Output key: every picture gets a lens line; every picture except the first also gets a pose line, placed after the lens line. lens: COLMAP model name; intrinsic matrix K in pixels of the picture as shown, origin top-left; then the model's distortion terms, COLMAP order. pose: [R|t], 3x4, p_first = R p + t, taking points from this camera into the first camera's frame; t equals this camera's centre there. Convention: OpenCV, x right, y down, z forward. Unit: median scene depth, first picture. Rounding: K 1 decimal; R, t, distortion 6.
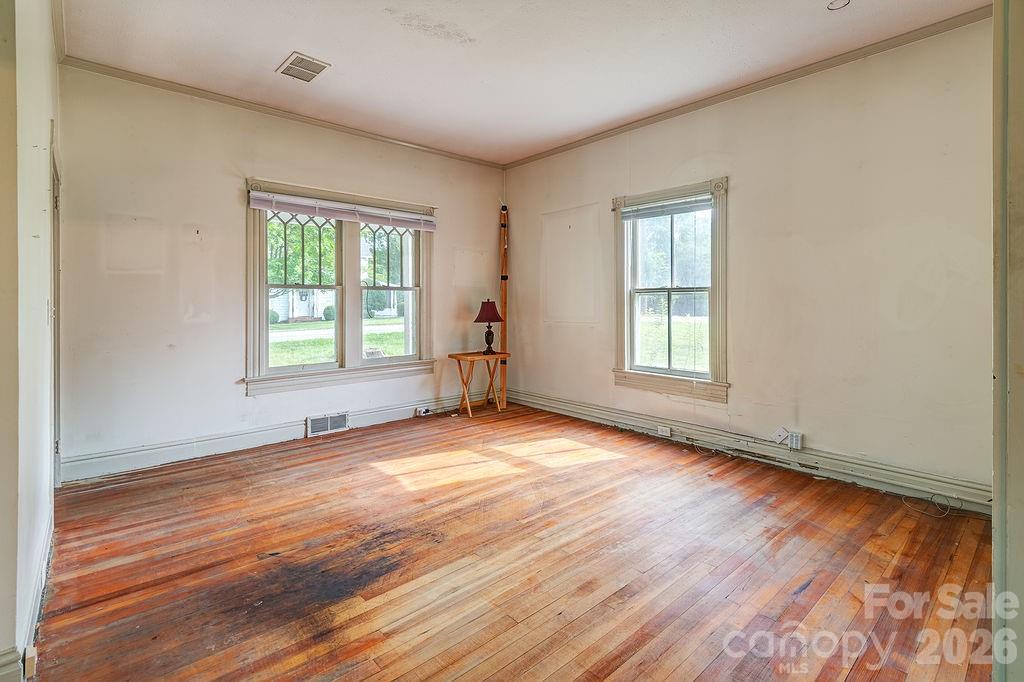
lens RADIAL K [[482.5, 0, 516.3], [0, 482.5, 297.1], [0, 0, 1]] dist [0.035166, -0.024139]
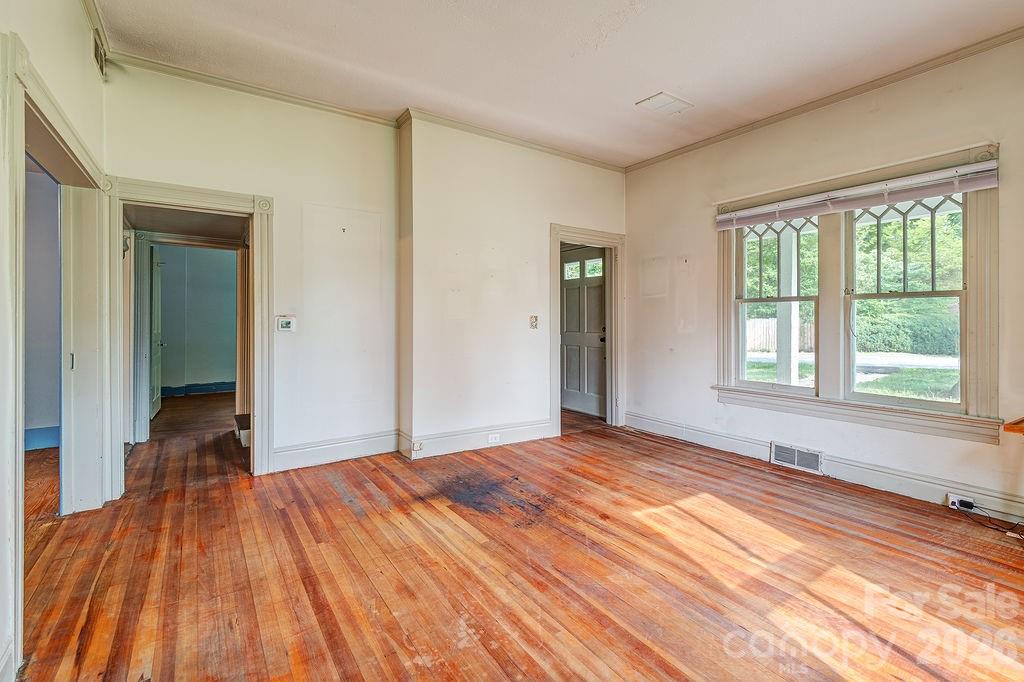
lens RADIAL K [[458.3, 0, 517.3], [0, 458.3, 318.4], [0, 0, 1]] dist [0.019239, -0.000191]
pose [[-0.130180, 0.002477, -0.991487, 0.820973], [0.011100, 0.999938, 0.001041, 0.012405], [0.991428, -0.010870, -0.130199, 1.032976]]
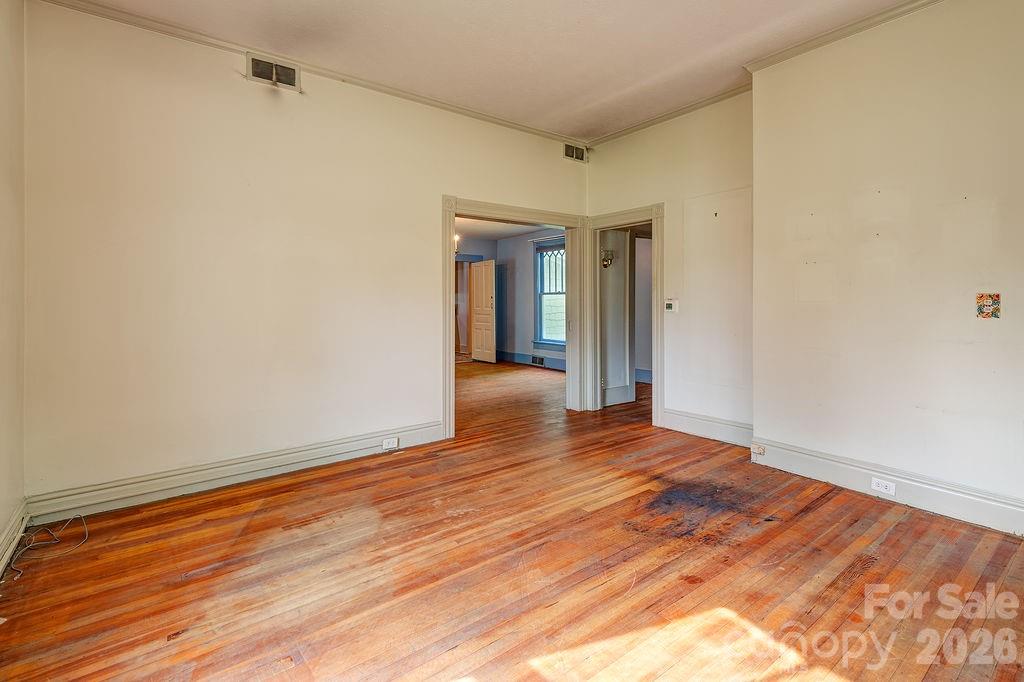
lens RADIAL K [[482.5, 0, 516.3], [0, 482.5, 297.1], [0, 0, 1]] dist [0.035166, -0.024139]
pose [[-0.997674, 0.004477, 0.068016, 0.006112], [0.002956, 0.999744, -0.022442, 0.029429], [-0.068099, -0.022189, -0.997432, 1.877400]]
